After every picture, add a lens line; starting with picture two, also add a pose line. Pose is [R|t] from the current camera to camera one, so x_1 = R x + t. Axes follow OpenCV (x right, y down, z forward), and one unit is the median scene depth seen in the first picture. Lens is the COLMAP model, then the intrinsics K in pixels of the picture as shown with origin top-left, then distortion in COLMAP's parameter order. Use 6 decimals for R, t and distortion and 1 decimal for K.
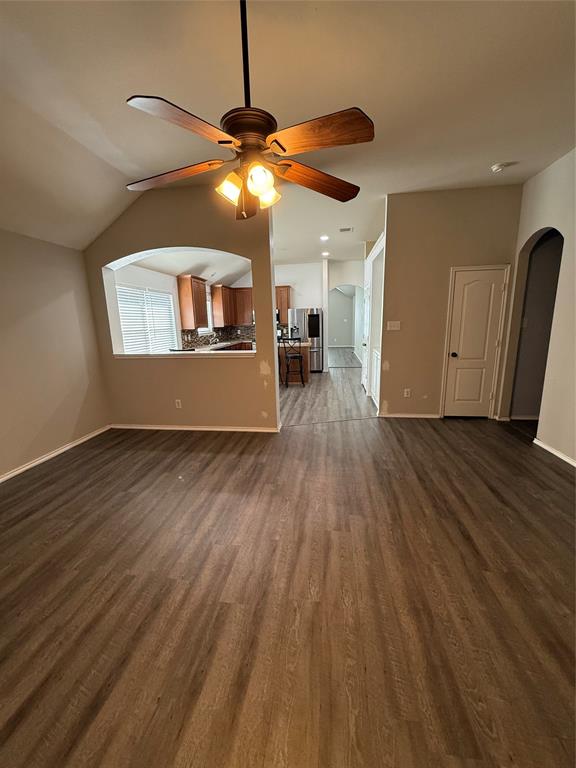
lens RADIAL K [[304.7, 0, 291.3], [0, 304.7, 380.6], [0, 0, 1]] dist [-0.002677, 0.000342]
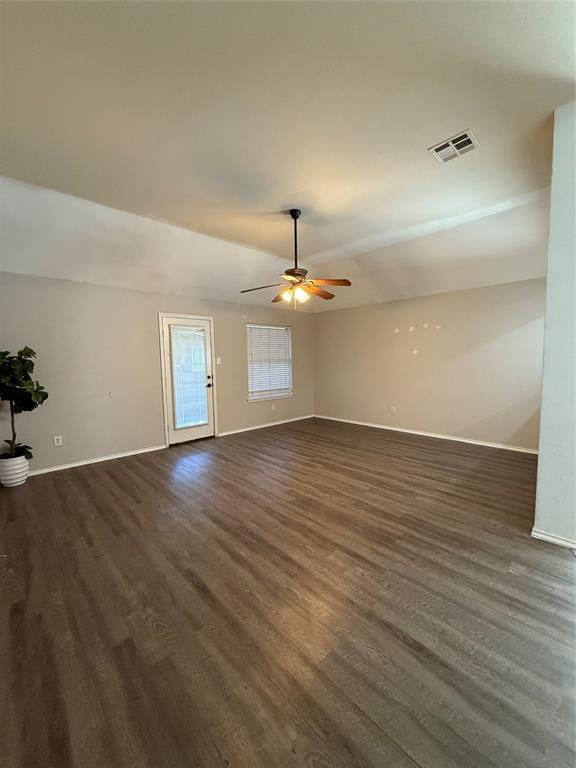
lens RADIAL K [[304.7, 0, 284.1], [0, 304.7, 382.6], [0, 0, 1]] dist [-0.002677, 0.000342]
pose [[-0.639051, 0.092121, -0.763628, 0.946062], [-0.121311, 0.968305, 0.218333, -0.250090], [0.759538, 0.232163, -0.607621, 1.329134]]
